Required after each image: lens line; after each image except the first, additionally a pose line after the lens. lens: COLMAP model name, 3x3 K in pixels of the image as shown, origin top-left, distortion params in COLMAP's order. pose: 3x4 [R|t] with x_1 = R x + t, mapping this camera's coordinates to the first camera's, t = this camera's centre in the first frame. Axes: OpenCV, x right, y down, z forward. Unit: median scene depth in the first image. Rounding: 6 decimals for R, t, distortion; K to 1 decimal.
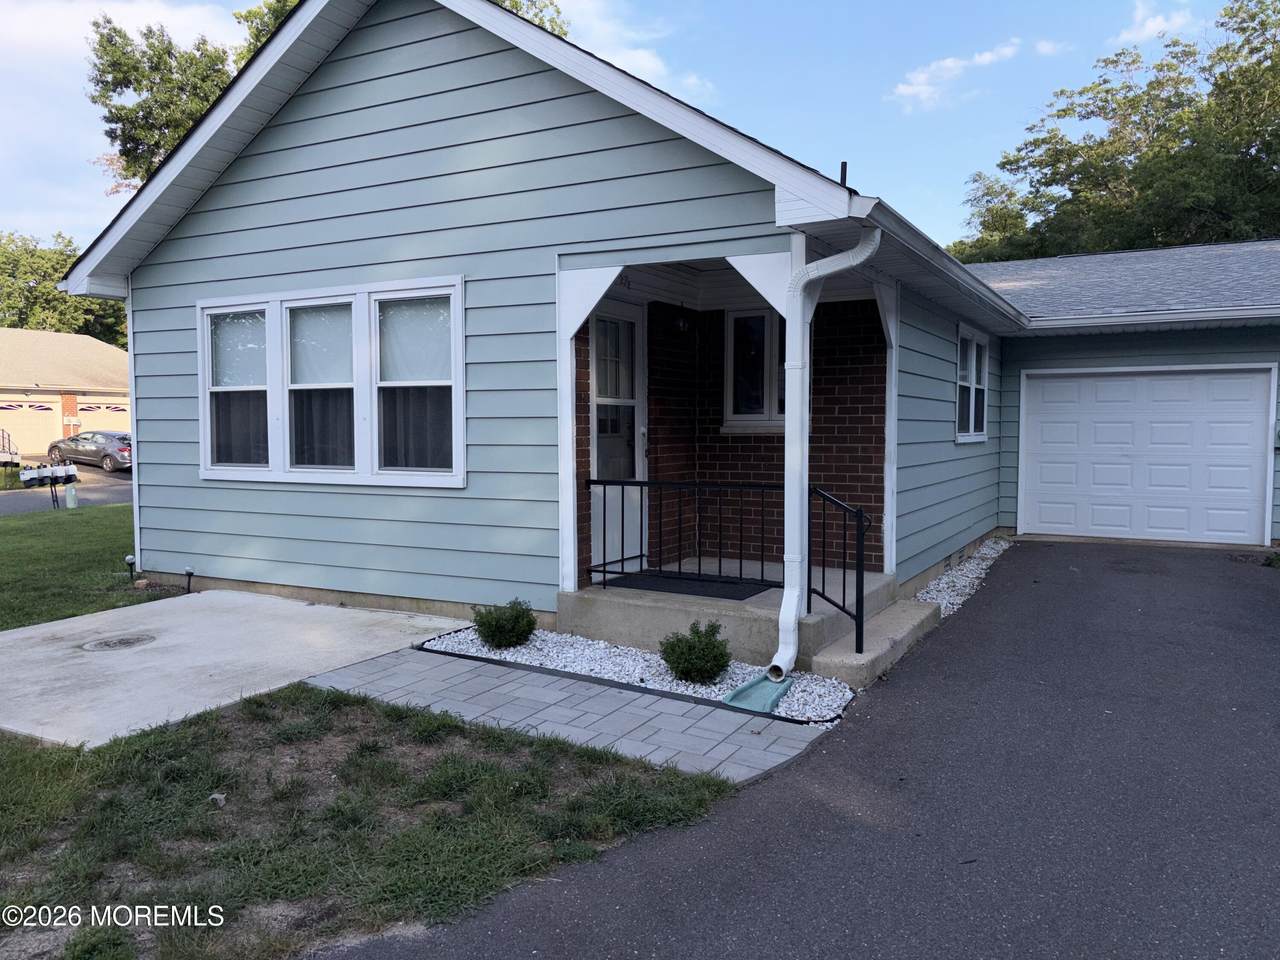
lens RADIAL K [[1001.7, 0, 640.0], [0, 1001.7, 480.0], [0, 0, 1]] dist [0.218882, -0.202035]
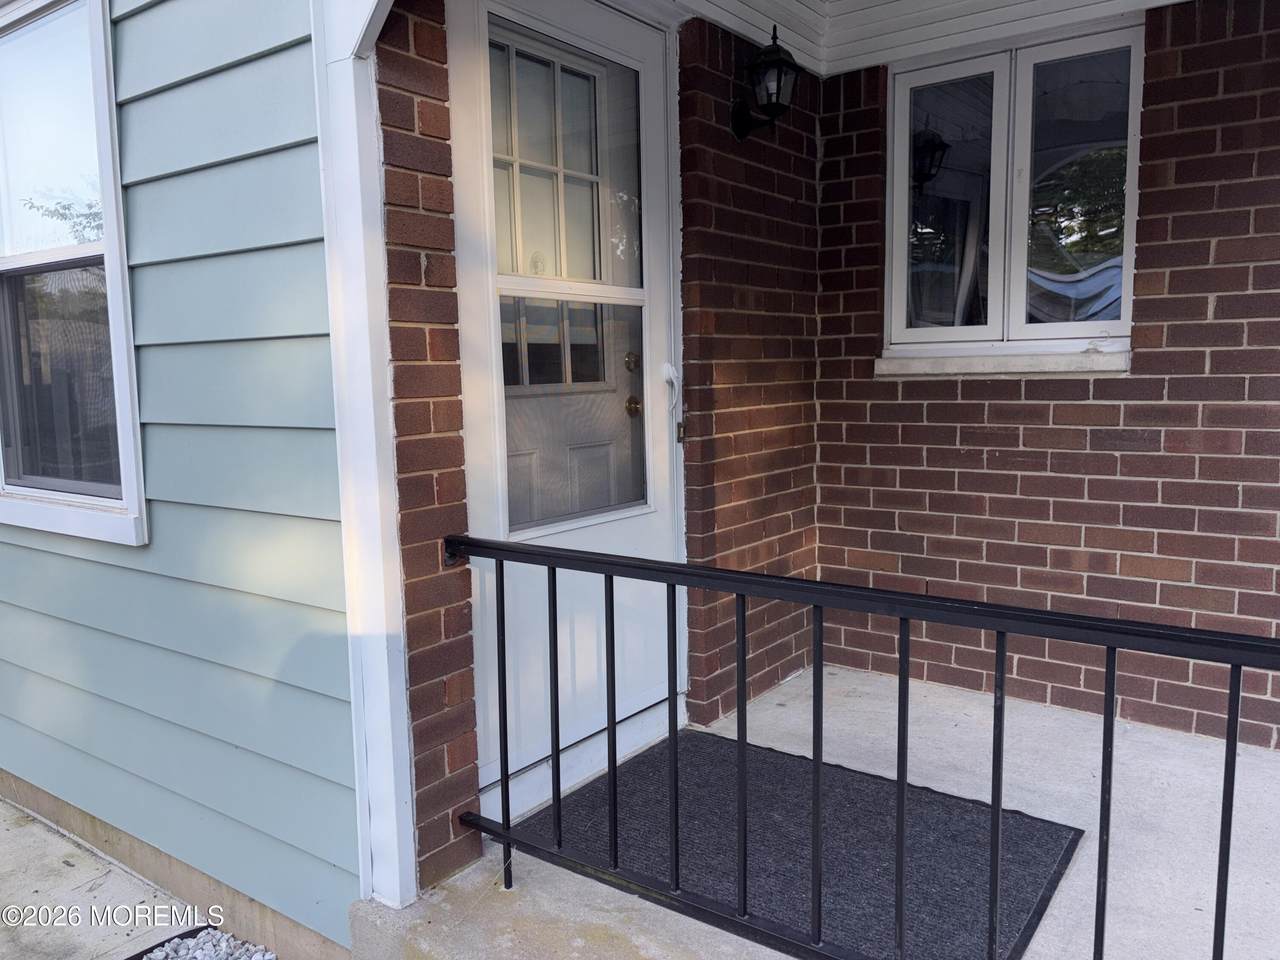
lens RADIAL K [[995.7, 0, 637.1], [0, 995.7, 466.5], [0, 0, 1]] dist [0.105182, -0.198300]
pose [[0.991263, -0.005307, -0.131796, 0.039976], [0.011689, 0.998793, 0.047700, -0.032013], [0.131384, -0.048824, 0.990129, 0.622504]]
